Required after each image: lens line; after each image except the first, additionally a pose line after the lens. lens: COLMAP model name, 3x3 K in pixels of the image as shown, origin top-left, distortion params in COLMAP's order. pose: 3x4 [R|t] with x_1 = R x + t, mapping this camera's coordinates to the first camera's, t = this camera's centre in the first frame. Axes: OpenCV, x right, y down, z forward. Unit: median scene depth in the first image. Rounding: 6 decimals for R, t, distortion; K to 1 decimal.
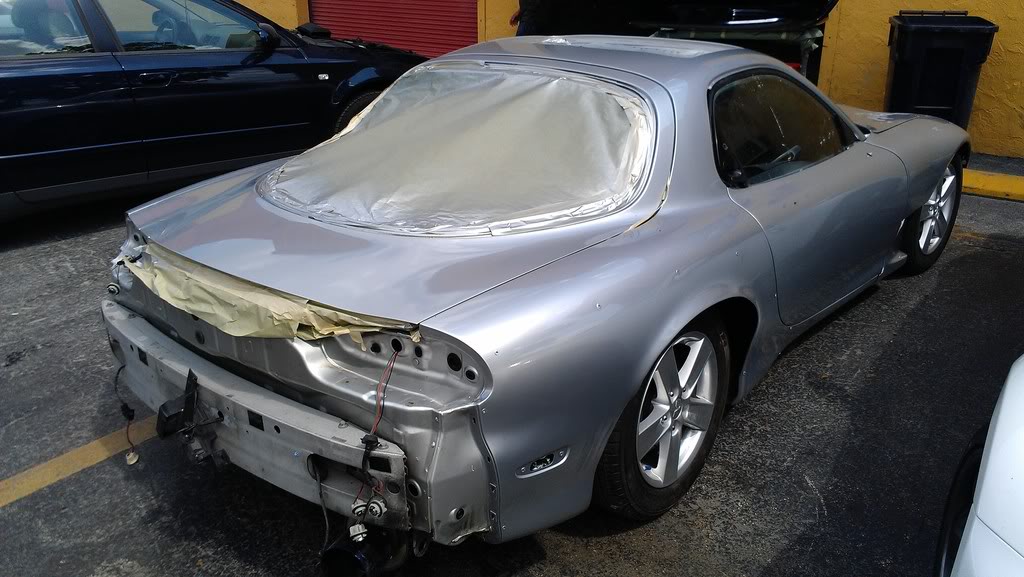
lens RADIAL K [[829.2, 0, 506.1], [0, 829.2, 286.0], [0, 0, 1]] dist [0.030548, -0.080398]
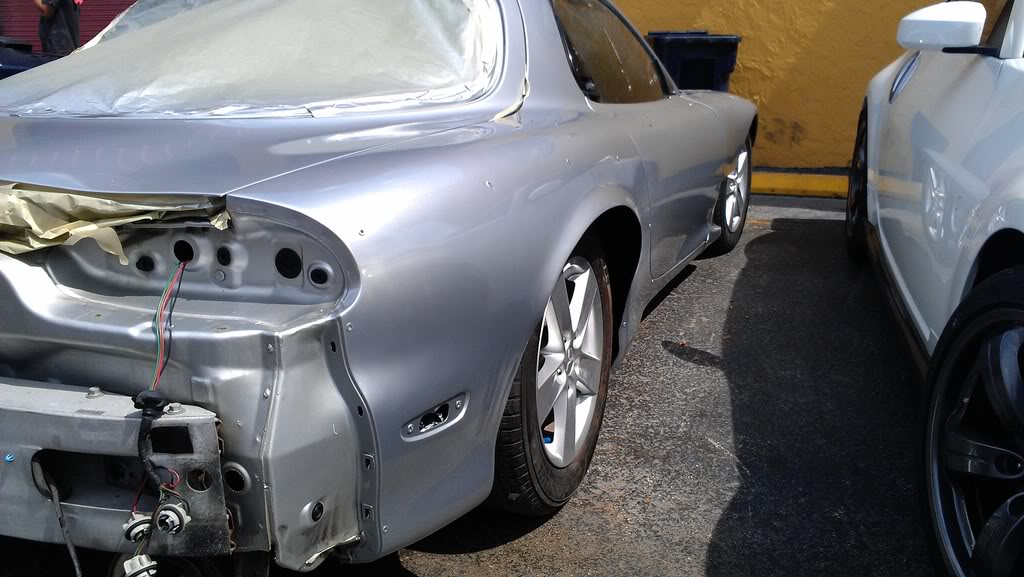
lens RADIAL K [[829.2, 0, 517.8], [0, 829.2, 281.6], [0, 0, 1]] dist [0.030548, -0.080398]
pose [[0.948065, -0.078033, 0.308357, -0.075589], [0.109130, 0.990395, -0.084897, 0.145031], [-0.298771, 0.114139, 0.947475, 0.298442]]
